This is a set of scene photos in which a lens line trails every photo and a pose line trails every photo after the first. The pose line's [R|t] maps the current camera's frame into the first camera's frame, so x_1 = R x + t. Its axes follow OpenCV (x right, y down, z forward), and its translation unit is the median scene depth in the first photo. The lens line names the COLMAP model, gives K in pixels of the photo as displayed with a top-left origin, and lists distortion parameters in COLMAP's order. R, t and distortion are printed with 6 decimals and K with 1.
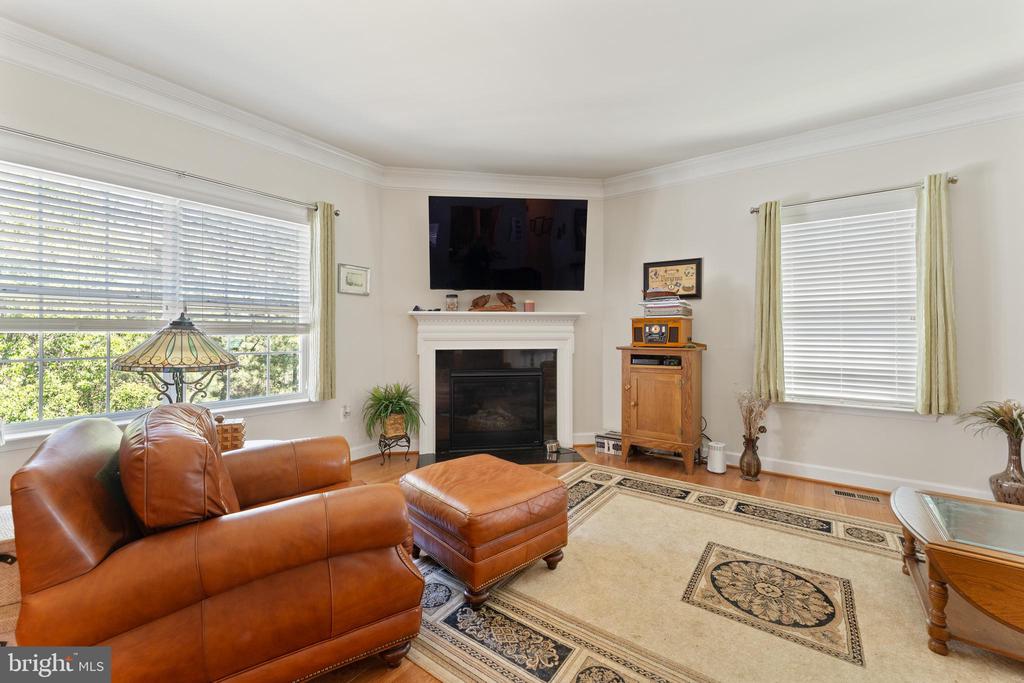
lens RADIAL K [[414.2, 0, 507.1], [0, 414.2, 333.4], [0, 0, 1]] dist [-0.000368, 0.000412]
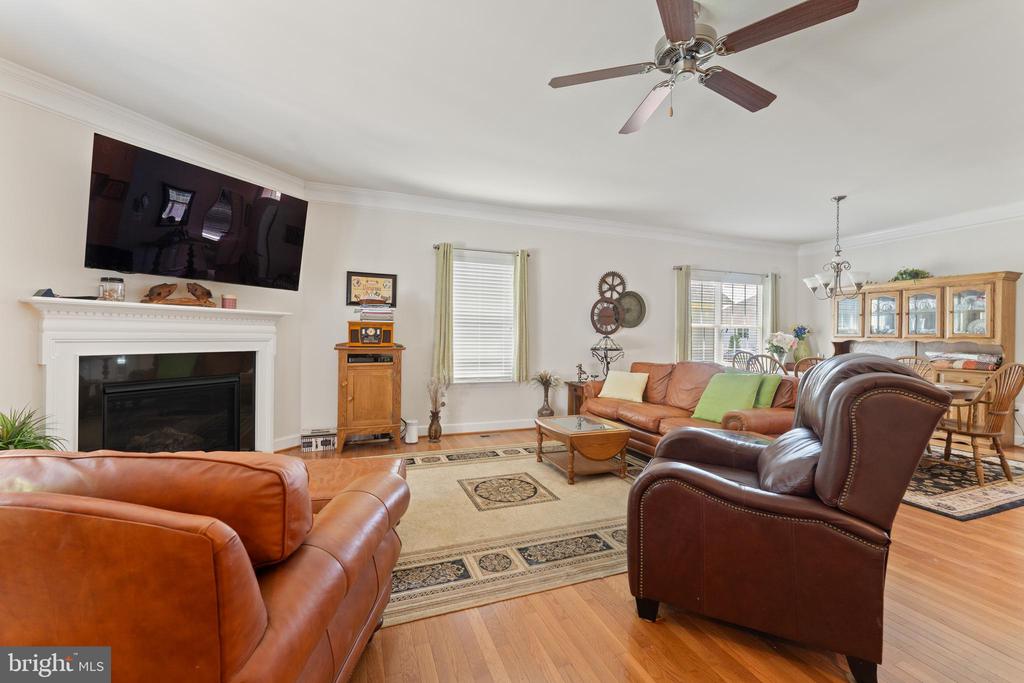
lens RADIAL K [[414.2, 0, 514.3], [0, 414.2, 334.9], [0, 0, 1]] dist [-0.000368, 0.000412]
pose [[0.535456, 0.009670, 0.844508, -0.408873], [-0.011592, 0.999924, -0.004100, -0.000676], [-0.844483, -0.007595, 0.535528, 0.039741]]
